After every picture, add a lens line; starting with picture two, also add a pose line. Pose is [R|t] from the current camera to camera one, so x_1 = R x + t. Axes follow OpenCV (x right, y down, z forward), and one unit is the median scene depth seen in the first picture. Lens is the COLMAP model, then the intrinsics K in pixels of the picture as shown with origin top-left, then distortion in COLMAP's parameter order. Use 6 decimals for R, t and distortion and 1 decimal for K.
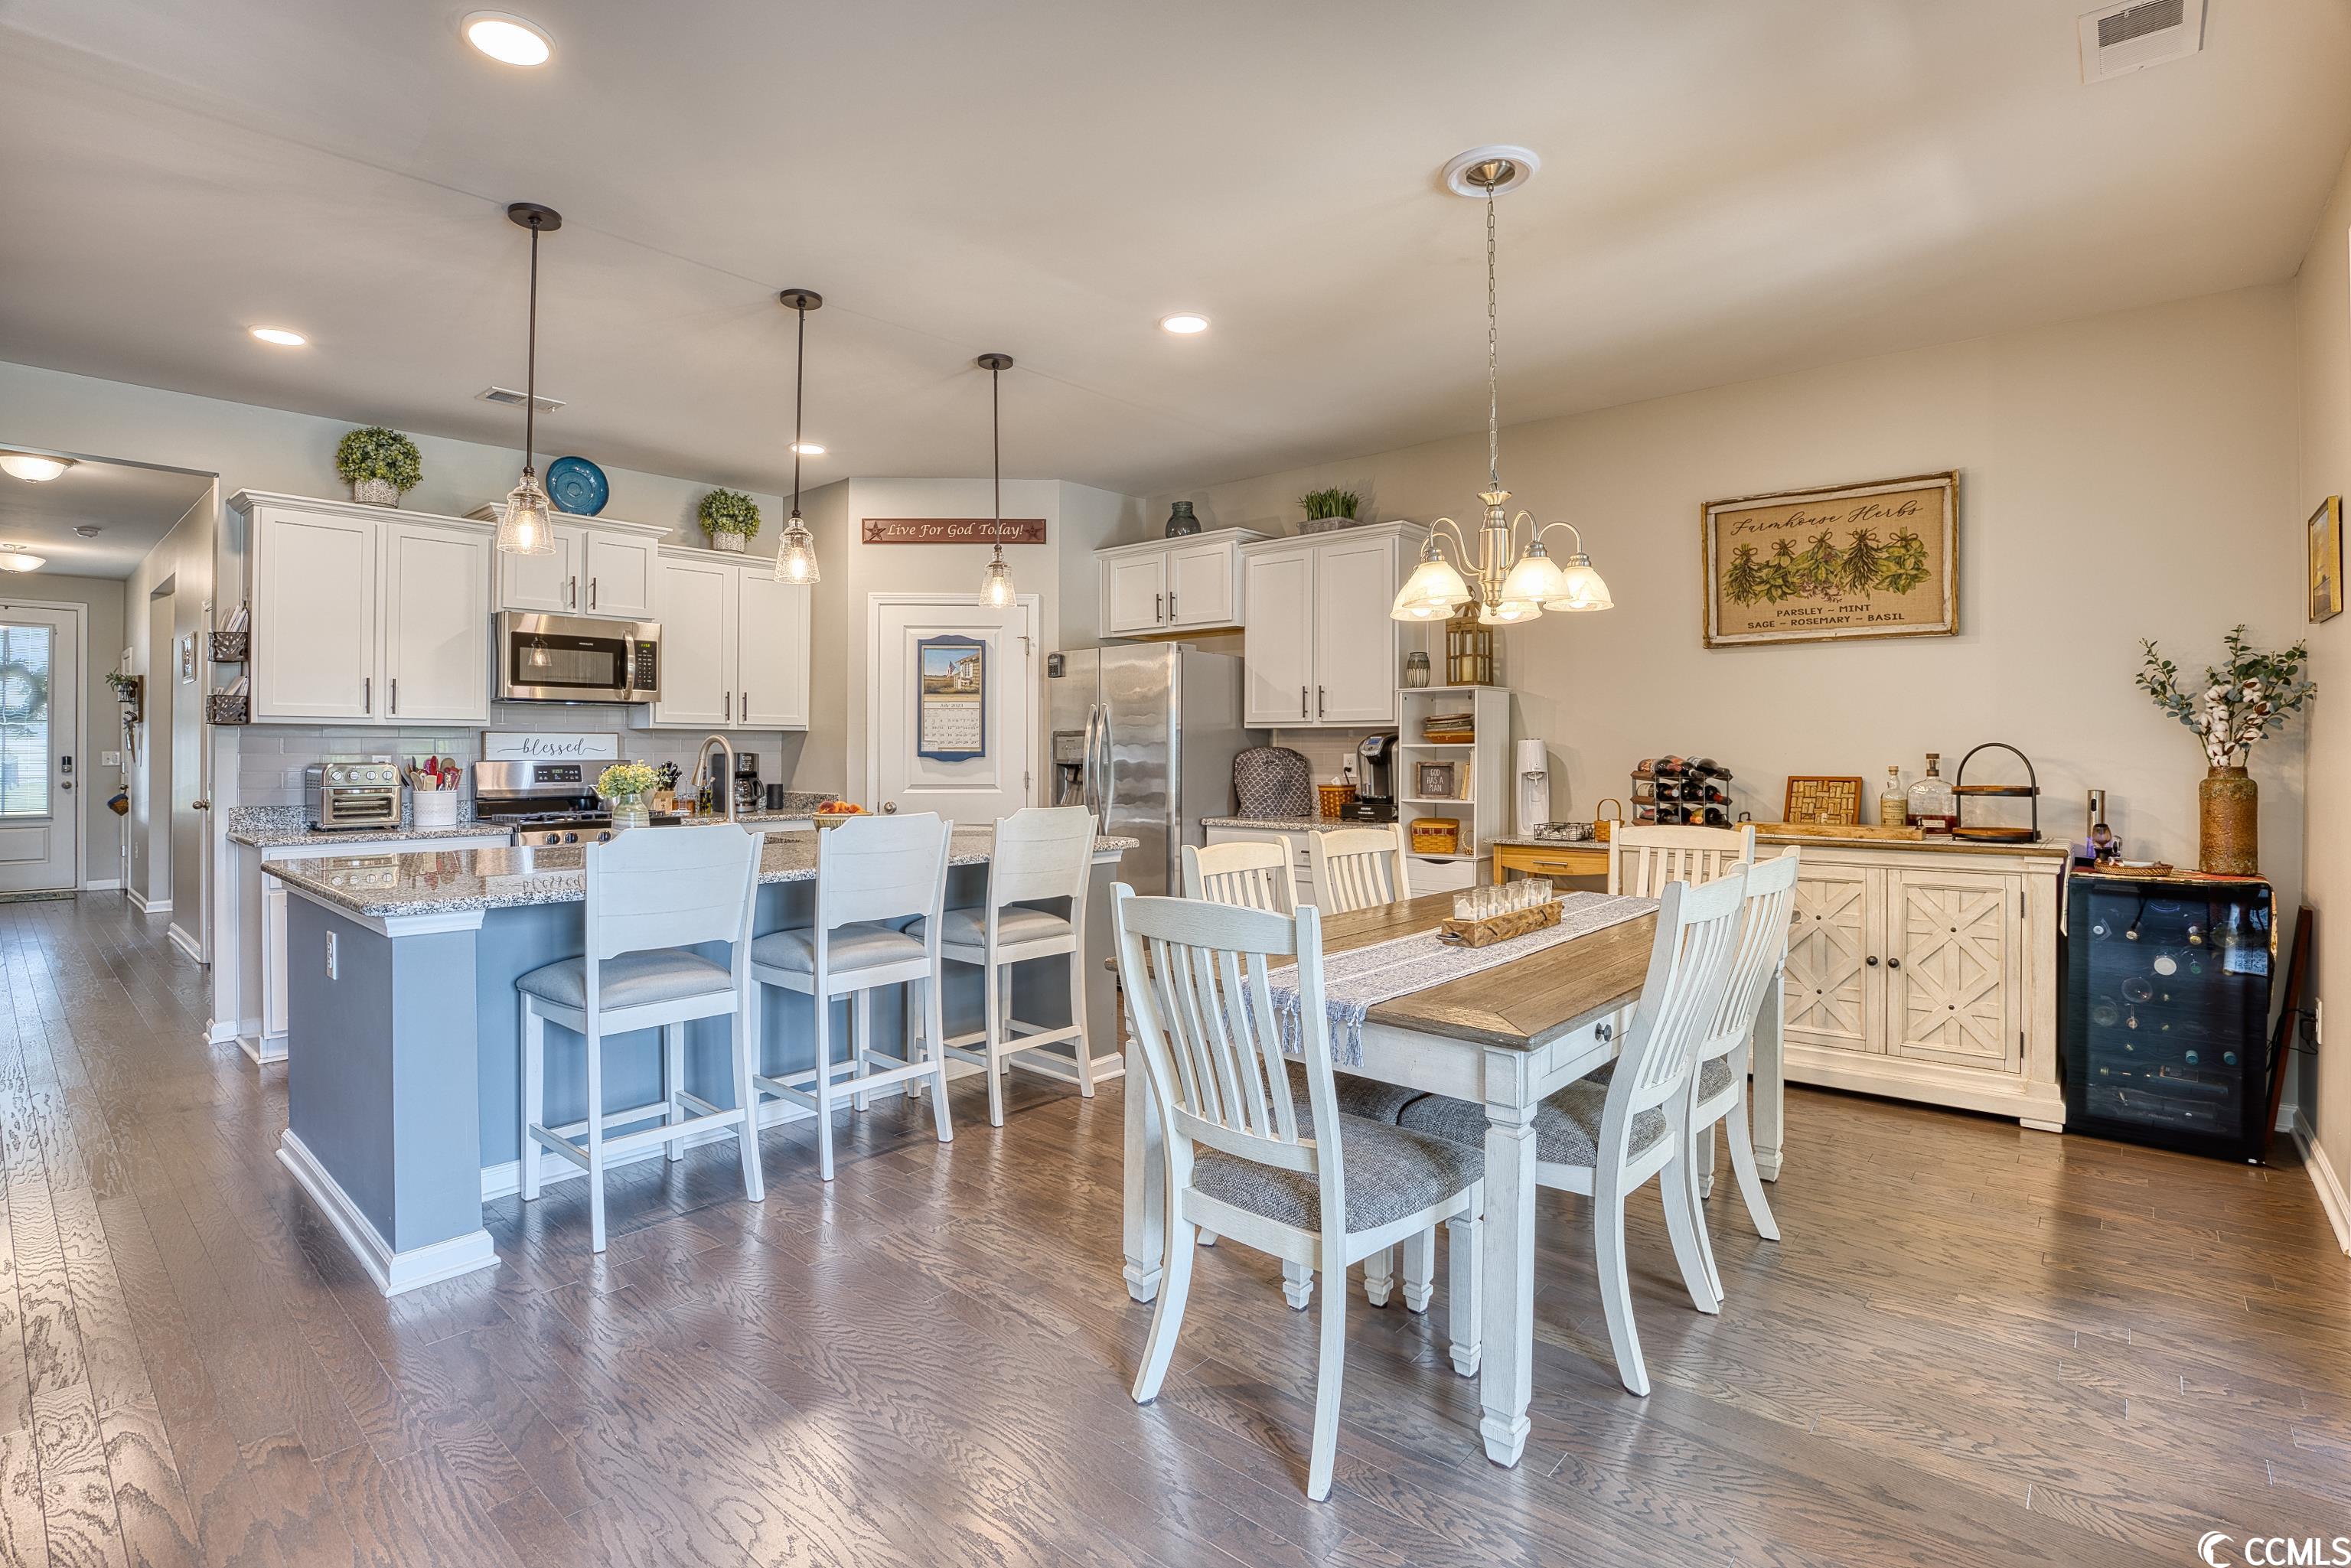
lens RADIAL K [[1100.1, 0, 1127.5], [0, 1100.1, 738.8], [0, 0, 1]] dist [-0.012320, 0.000802]
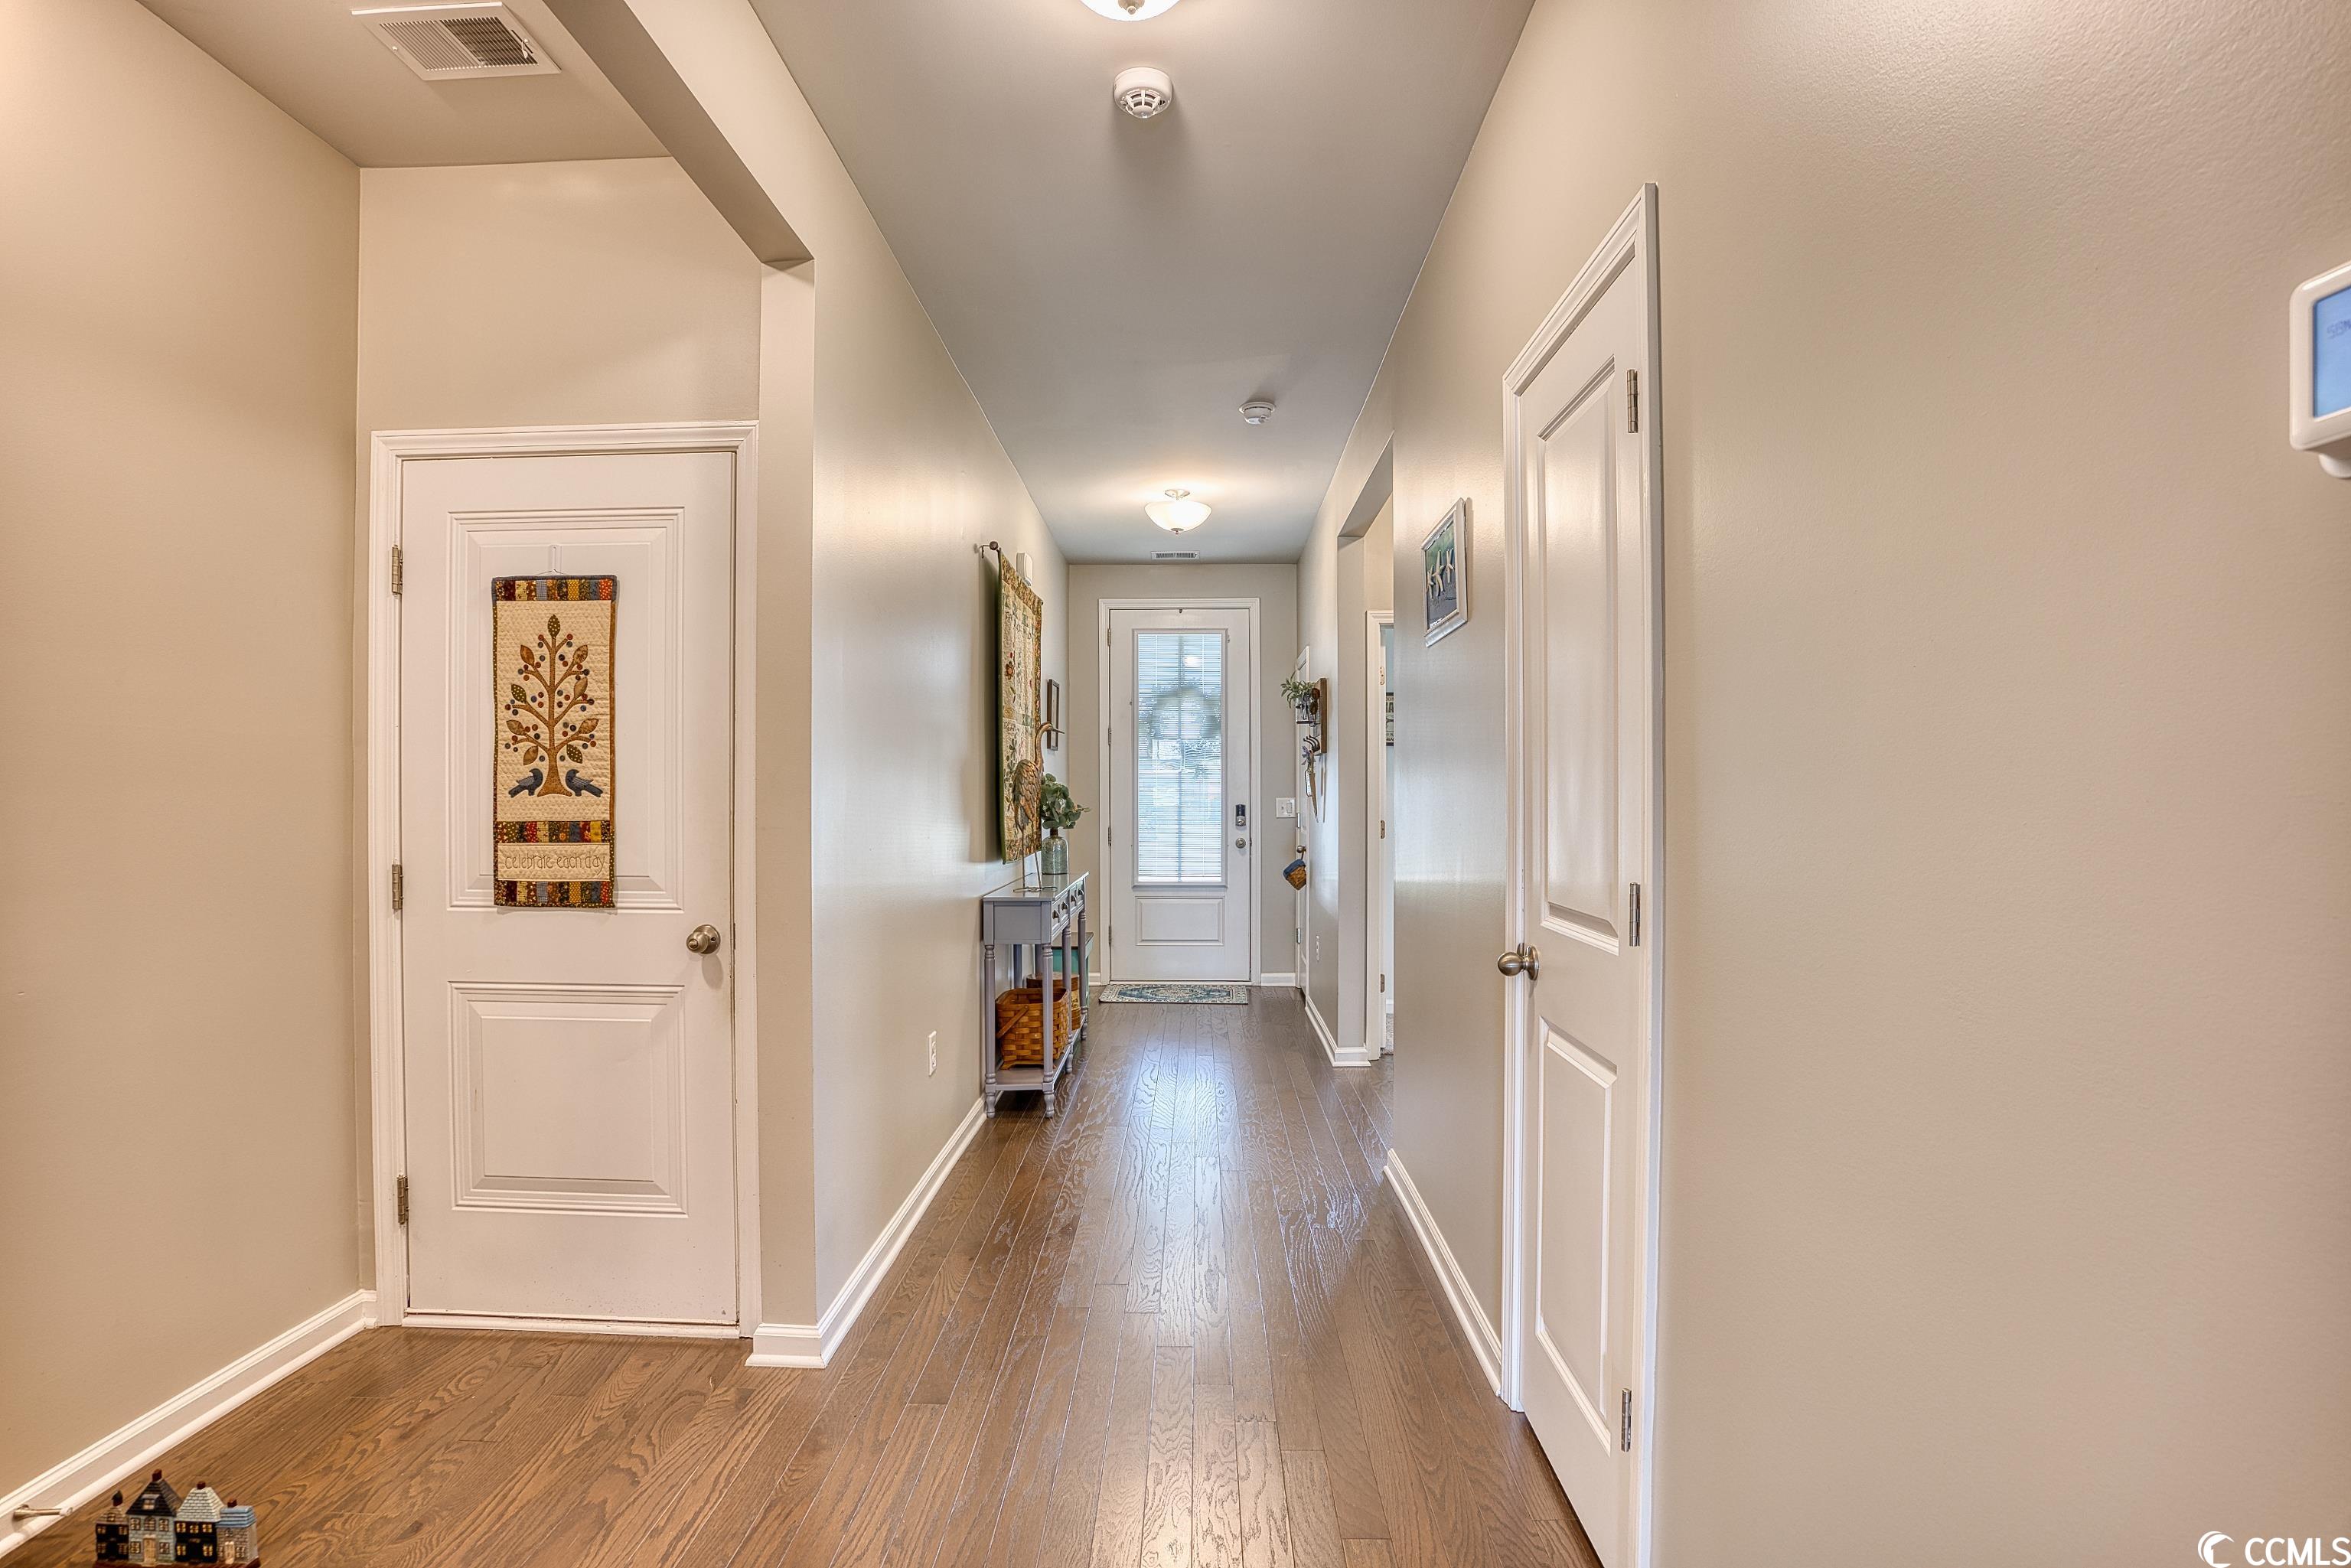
lens RADIAL K [[1143.9, 0, 1175.1], [0, 1143.9, 788.6], [0, 0, 1]] dist [-0.061730, 0.013374]
pose [[0.675883, -0.004957, -0.736992, -0.397828], [0.008523, 0.999963, 0.001091, 0.003883], [0.736959, -0.007019, 0.675901, 0.407165]]
